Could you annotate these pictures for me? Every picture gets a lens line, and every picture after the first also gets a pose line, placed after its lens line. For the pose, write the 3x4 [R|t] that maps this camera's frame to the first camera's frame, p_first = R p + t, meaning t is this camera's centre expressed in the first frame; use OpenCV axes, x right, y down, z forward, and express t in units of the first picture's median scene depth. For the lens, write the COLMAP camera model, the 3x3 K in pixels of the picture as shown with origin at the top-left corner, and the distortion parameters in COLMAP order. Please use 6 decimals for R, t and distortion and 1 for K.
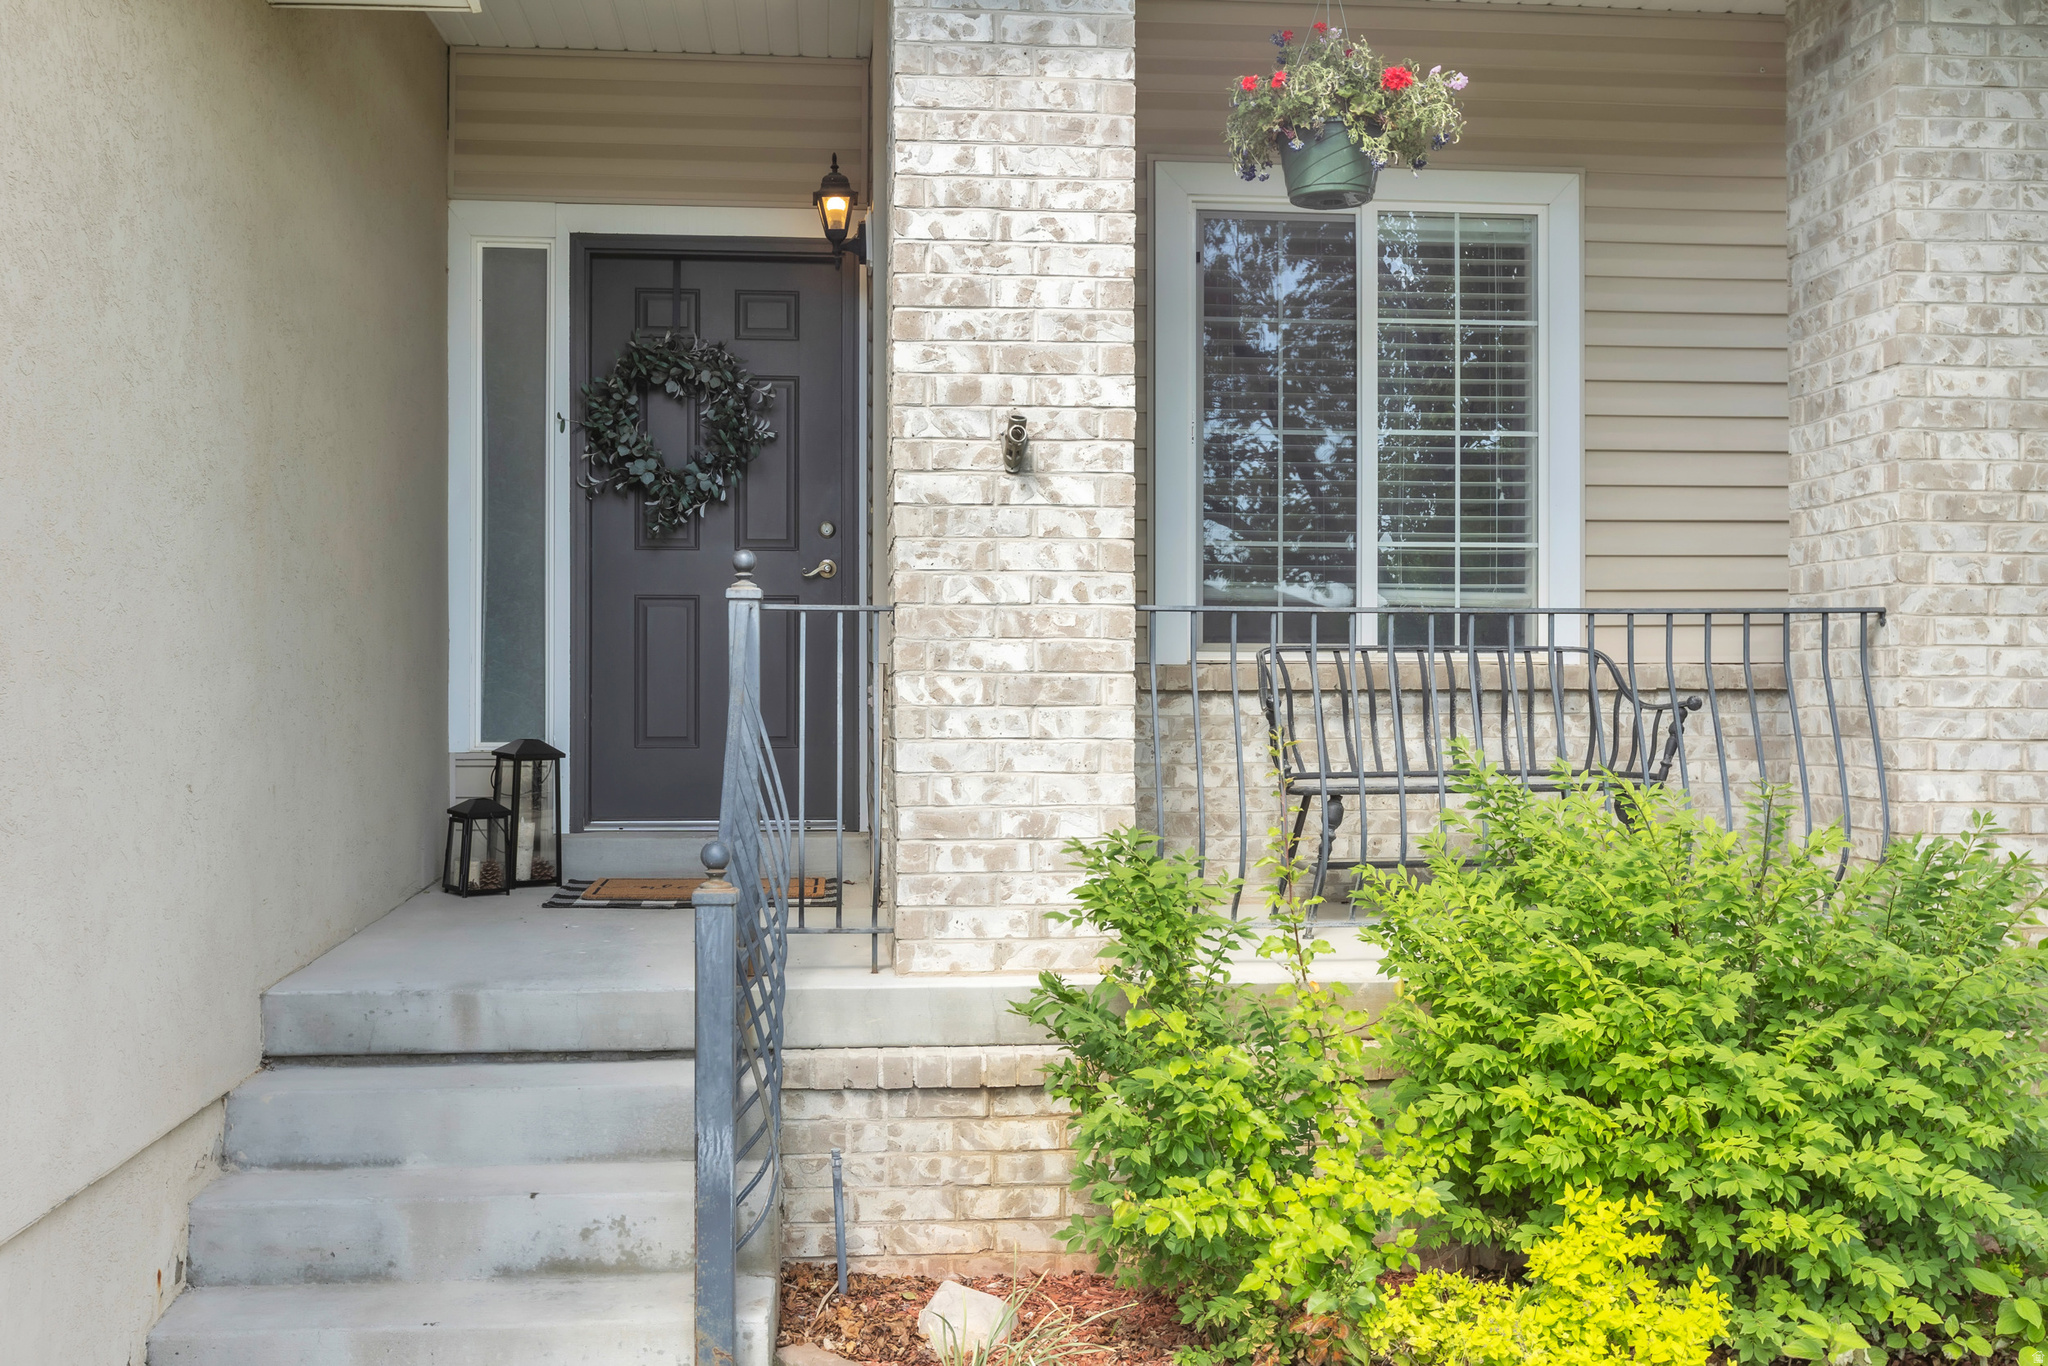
lens RADIAL K [[2025.5, 0, 1030.3], [0, 2025.5, 661.2], [0, 0, 1]] dist [-0.009280, -0.007084]
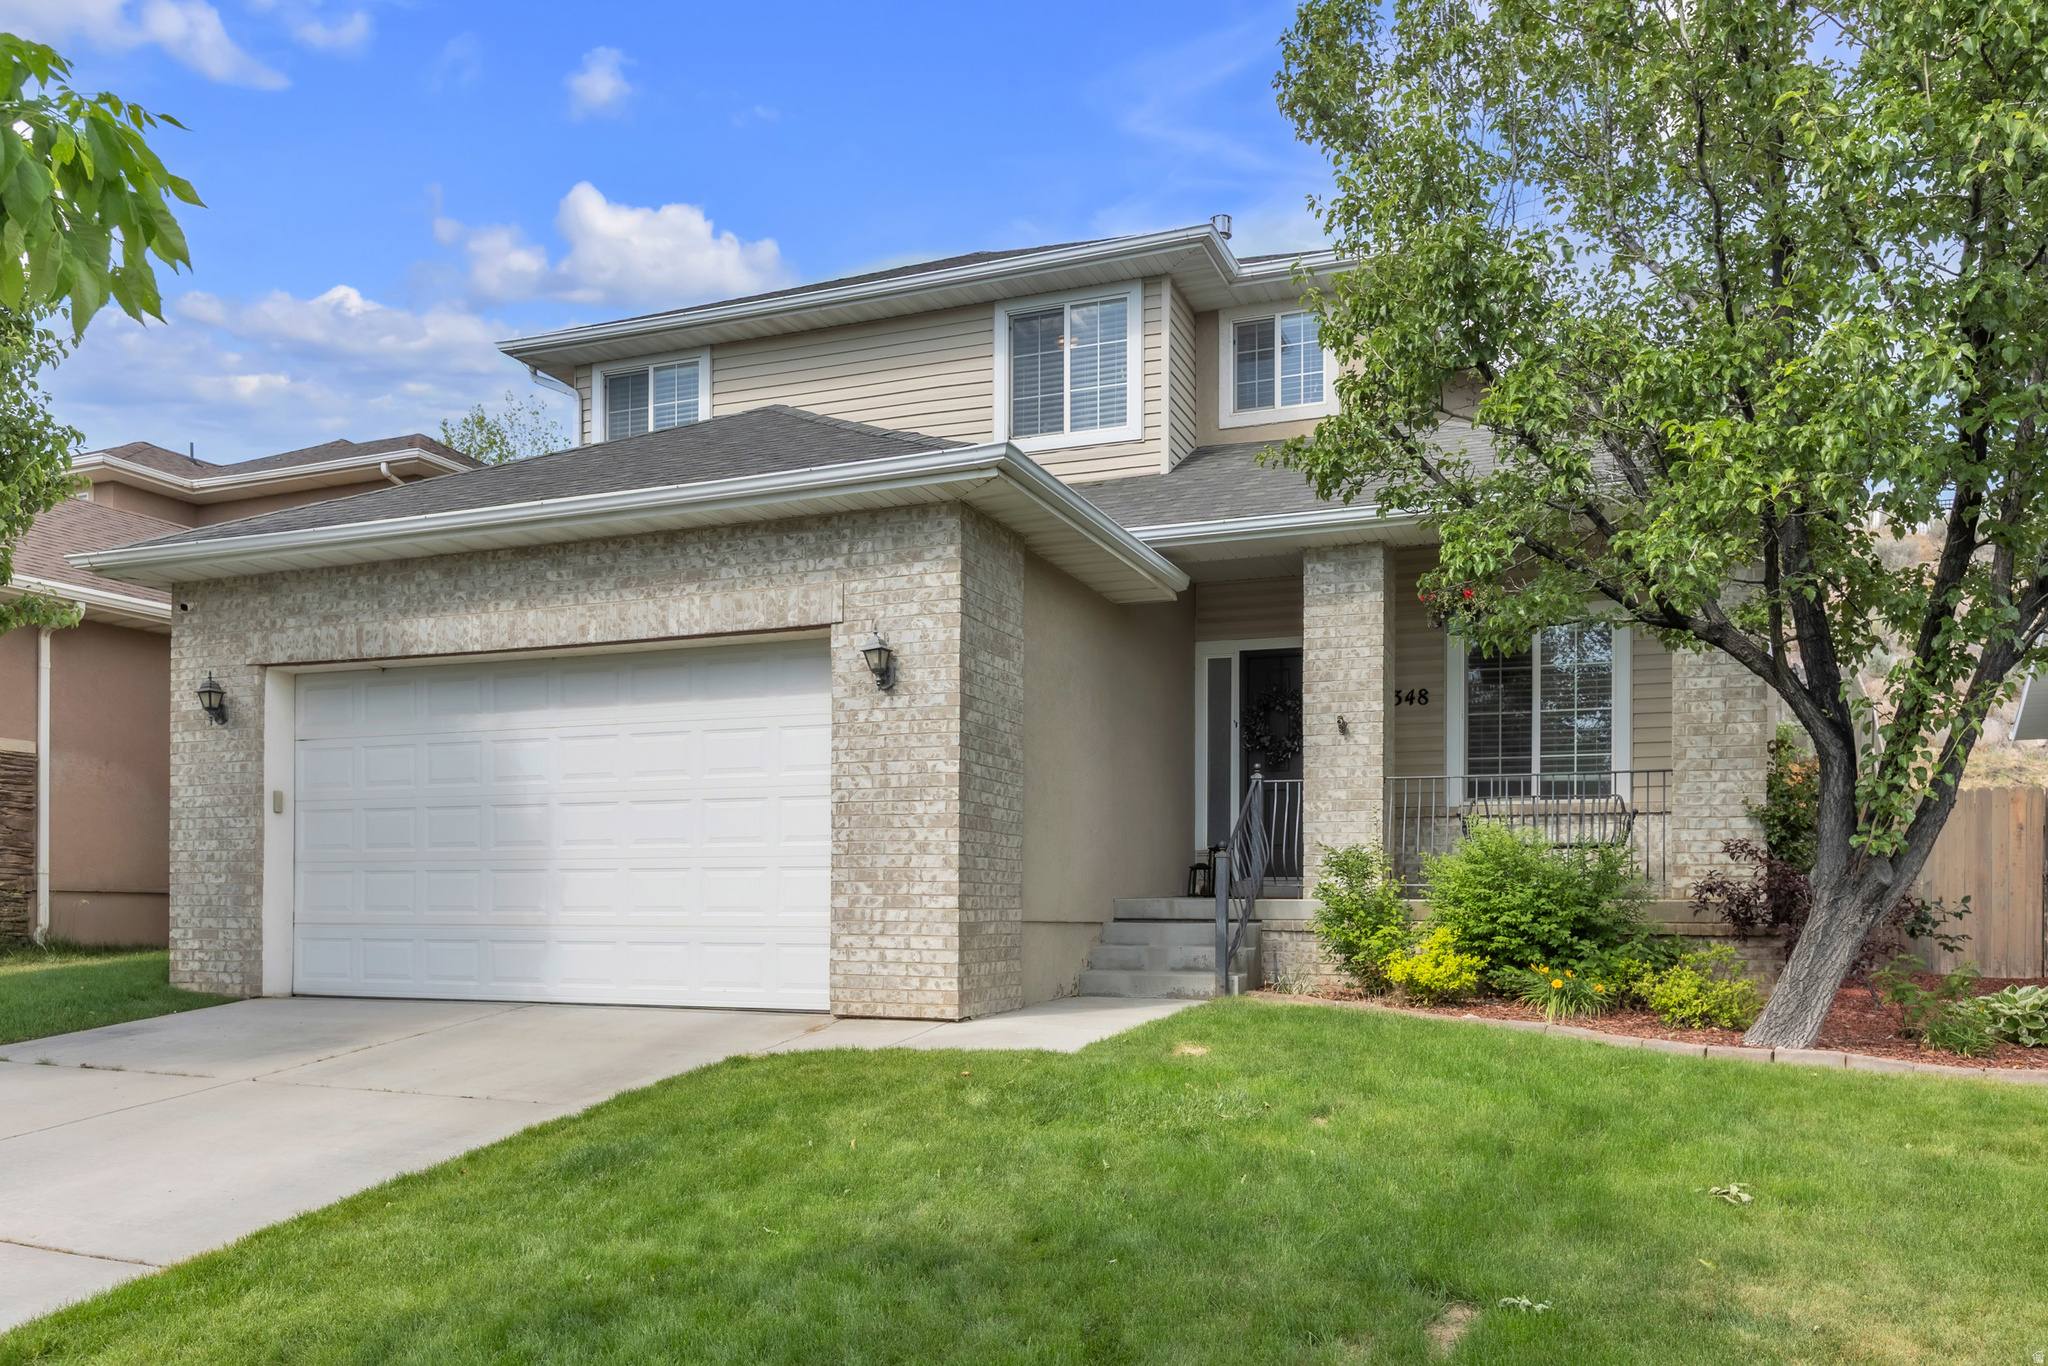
lens RADIAL K [[1521.9, 0, 1027.0], [0, 1521.9, 897.1], [0, 0, 1]] dist [0.008209, 0.001895]
pose [[0.886394, 0.001272, -0.462929, 0.627032], [-0.001059, 0.999999, 0.000719, 0.149060], [0.462929, -0.000147, 0.886395, -1.238360]]
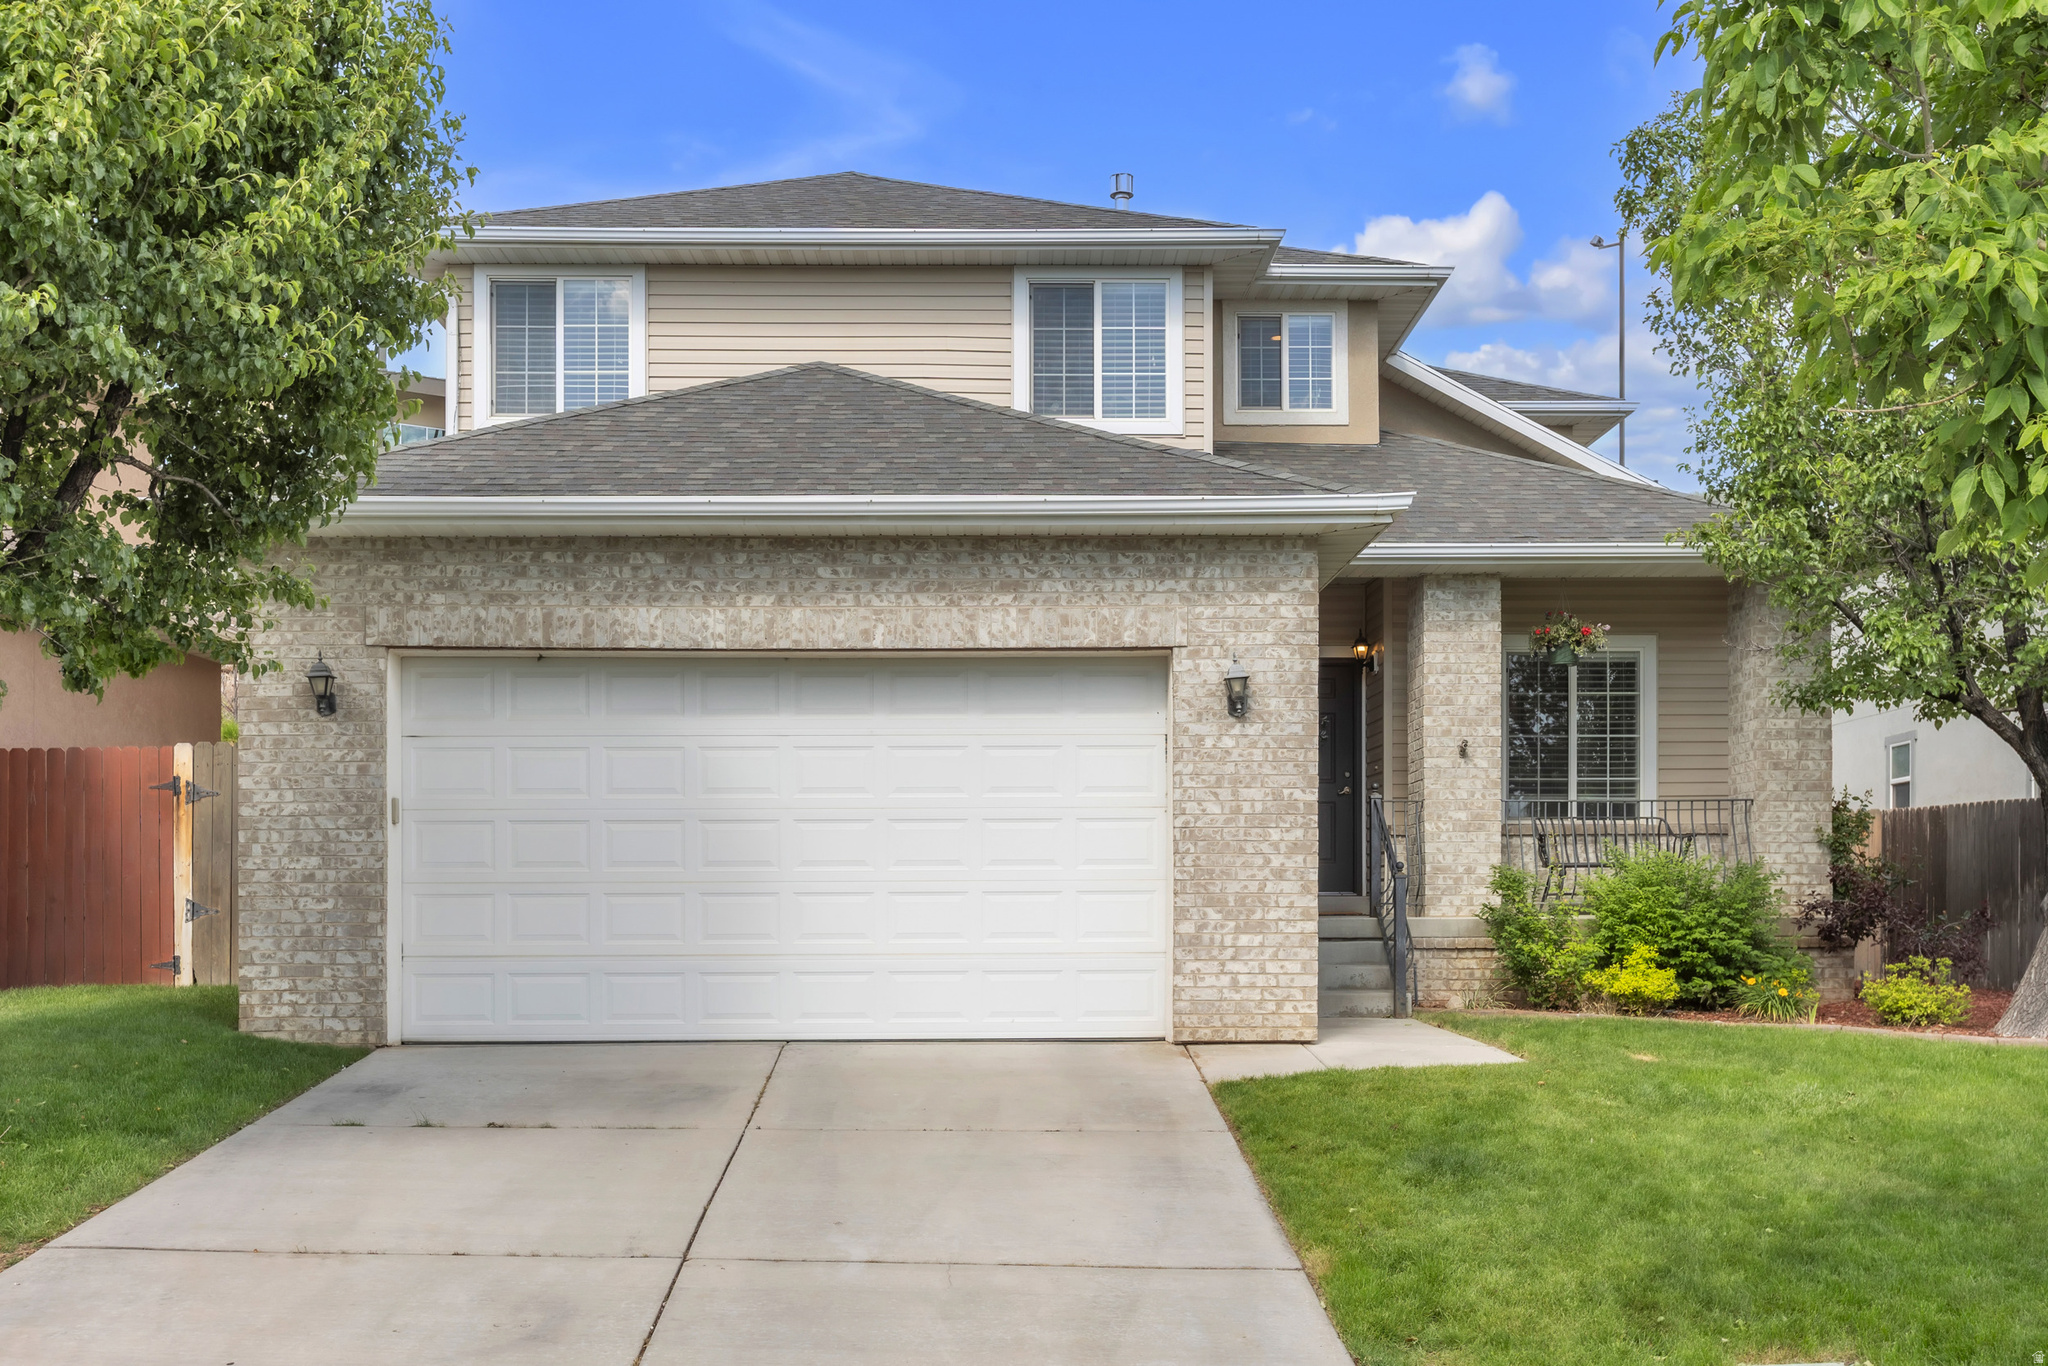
lens RADIAL K [[1955.8, 0, 1020.0], [0, 1955.8, 908.9], [0, 0, 1]] dist [0.001314, 0.001234]
pose [[0.995860, -0.002022, -0.090877, -0.413730], [0.002830, 0.999958, 0.008768, 0.112840], [0.090855, -0.008989, 0.995824, -2.076116]]
